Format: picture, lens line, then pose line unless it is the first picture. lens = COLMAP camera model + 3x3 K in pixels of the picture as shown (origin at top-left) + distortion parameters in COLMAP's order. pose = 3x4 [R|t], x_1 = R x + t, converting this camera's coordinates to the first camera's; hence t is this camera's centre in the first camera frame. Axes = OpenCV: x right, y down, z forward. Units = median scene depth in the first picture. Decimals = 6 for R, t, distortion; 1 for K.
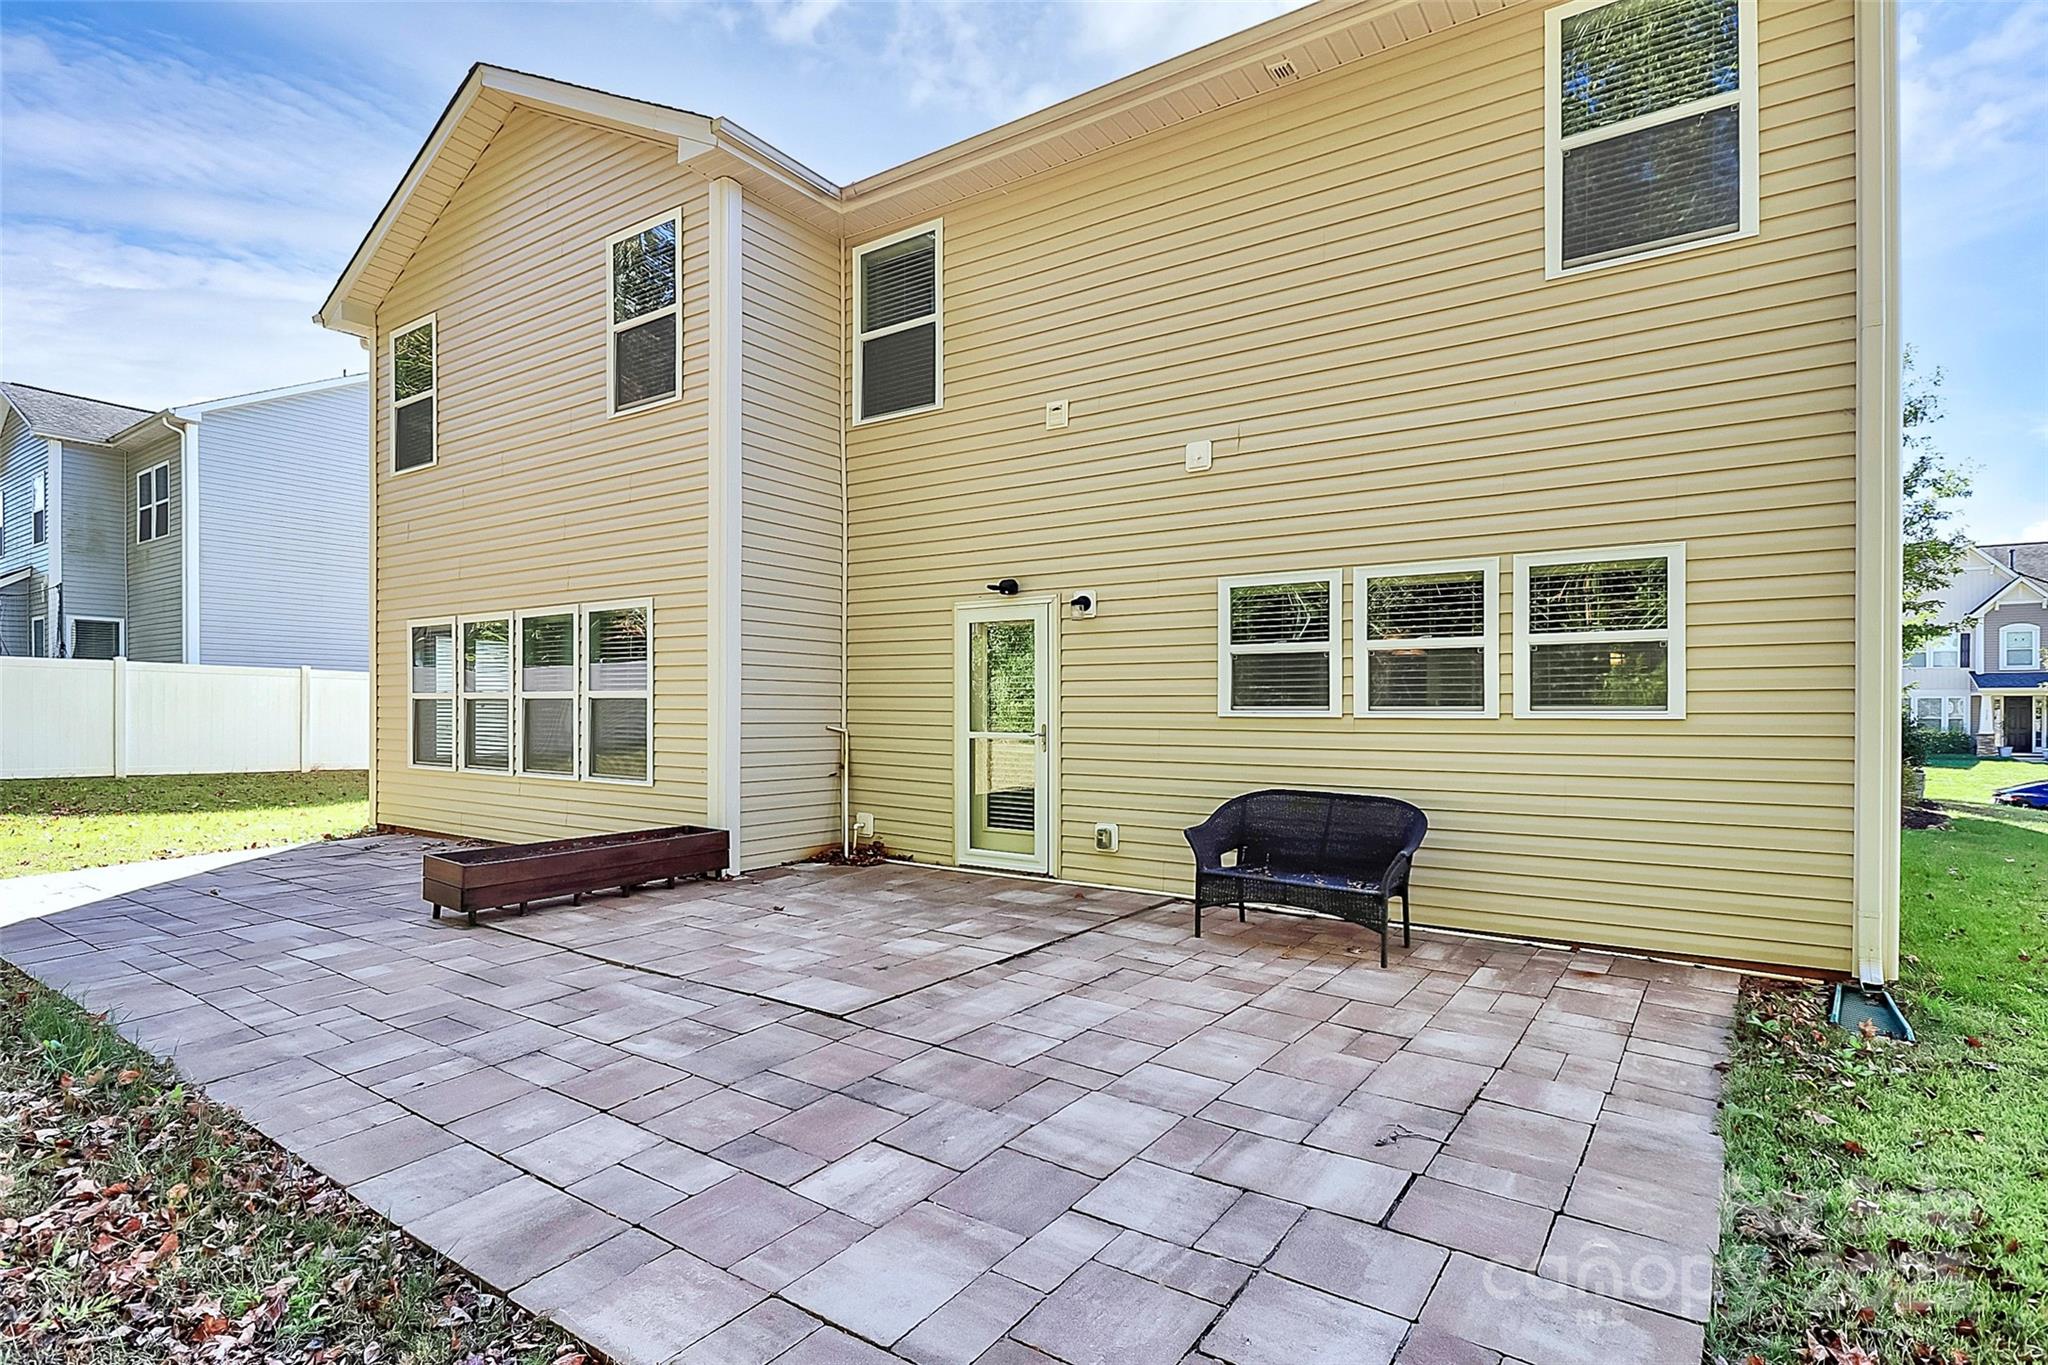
lens RADIAL K [[989.7, 0, 1021.8], [0, 989.7, 703.3], [0, 0, 1]] dist [-0.005918, -0.000656]
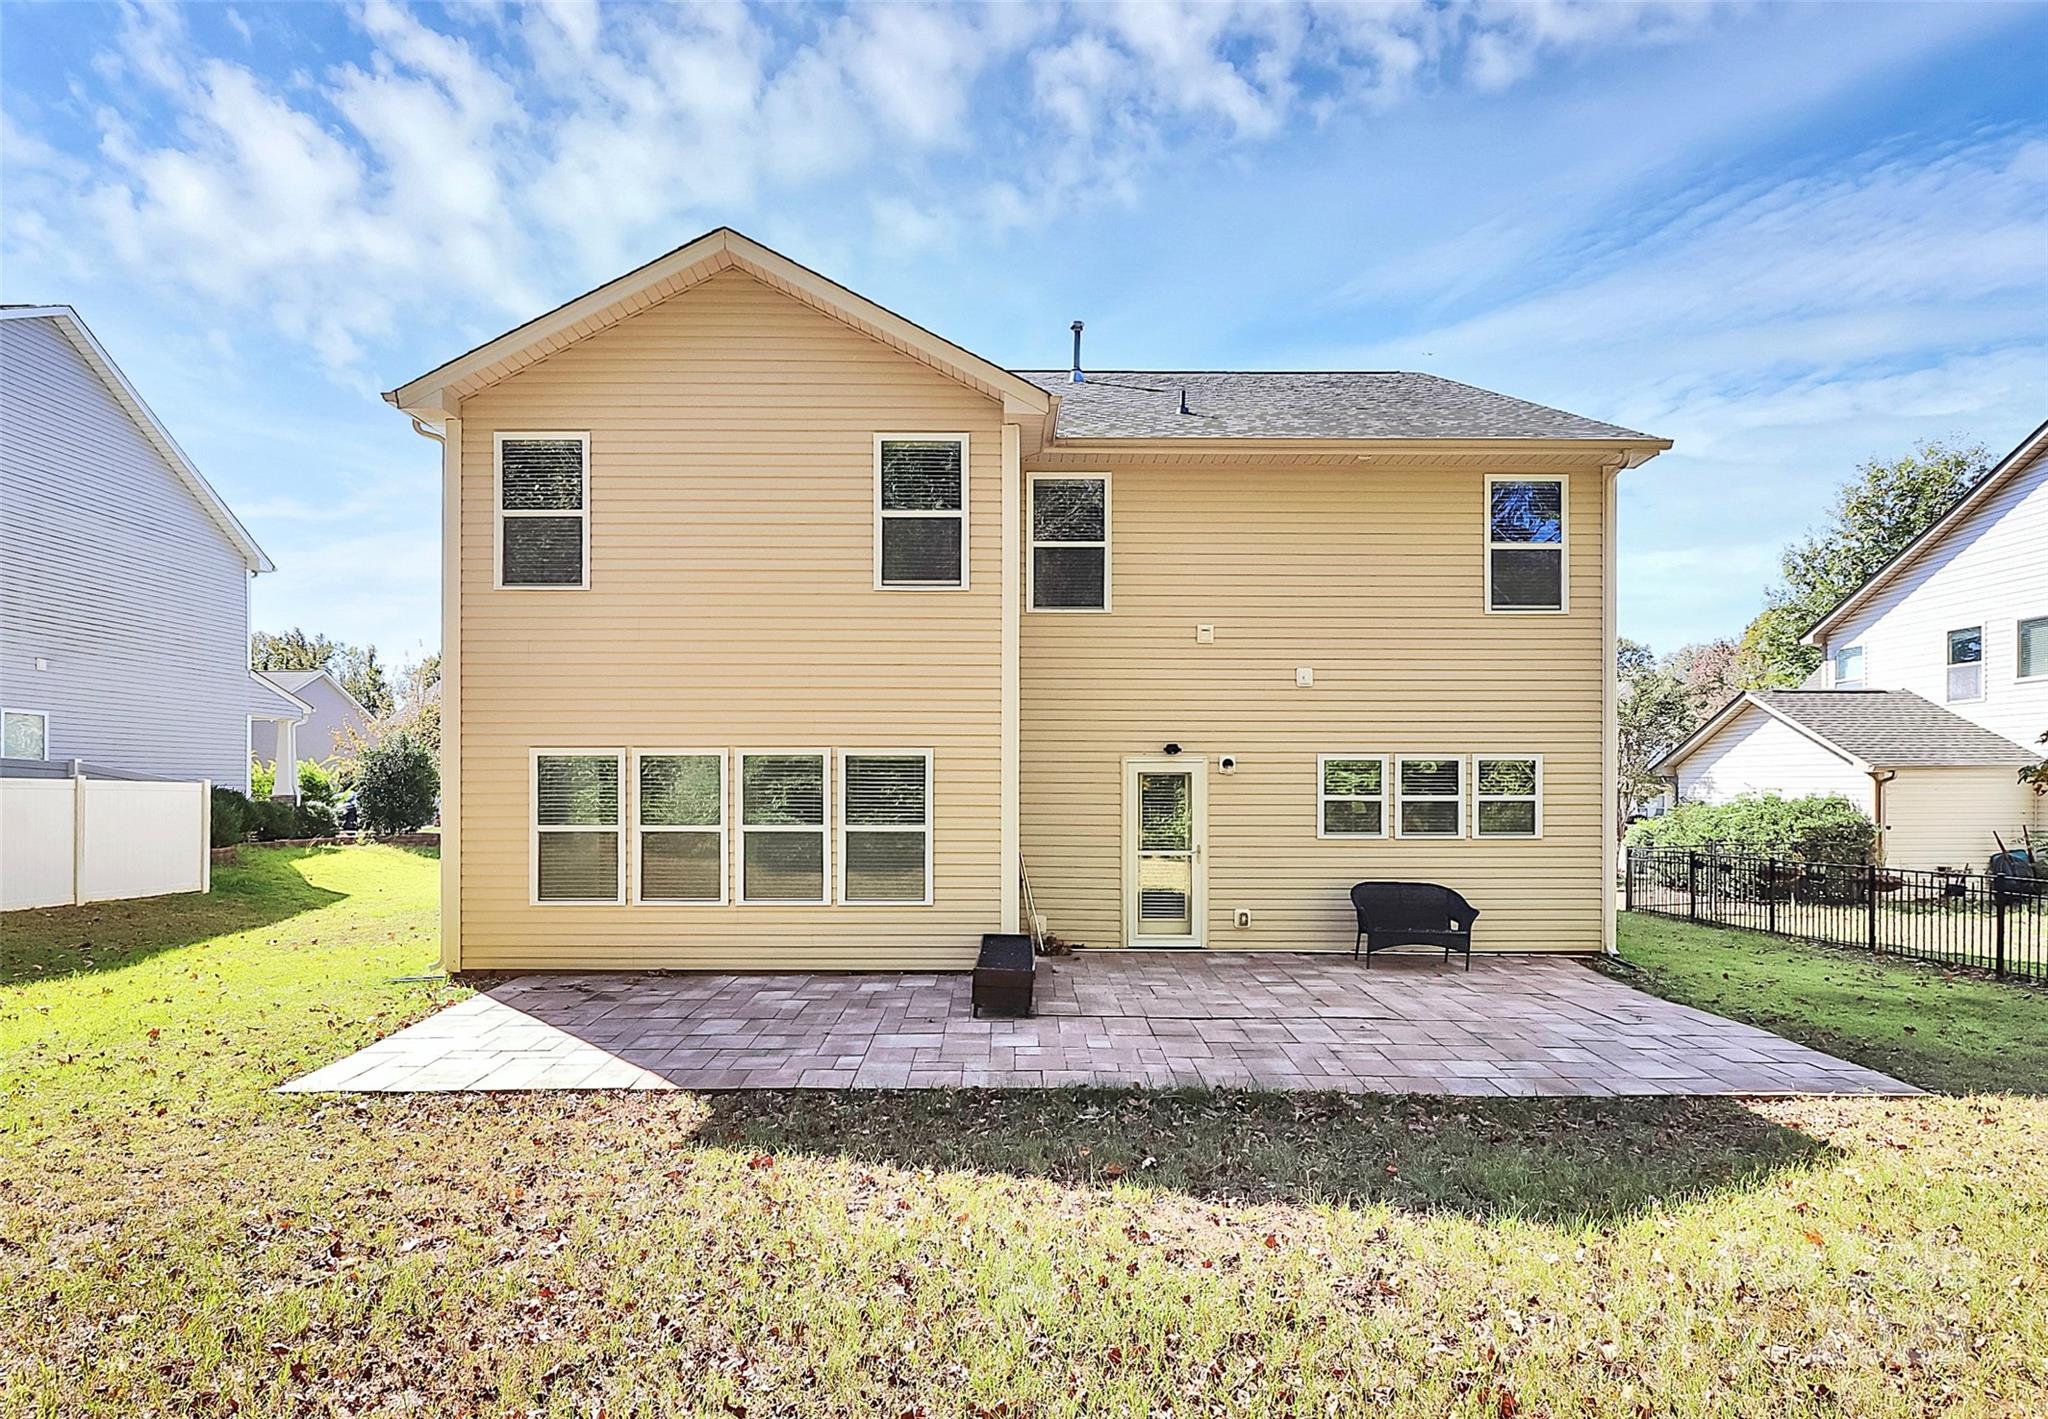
lens RADIAL K [[1062.9, 0, 1029.2], [0, 1062.9, 772.7], [0, 0, 1]] dist [-0.017745, 0.000161]
pose [[0.809488, 0.010314, 0.587046, -1.143876], [-0.006411, 0.999941, -0.008727, -0.072403], [-0.587102, 0.003301, 0.809507, -0.128044]]
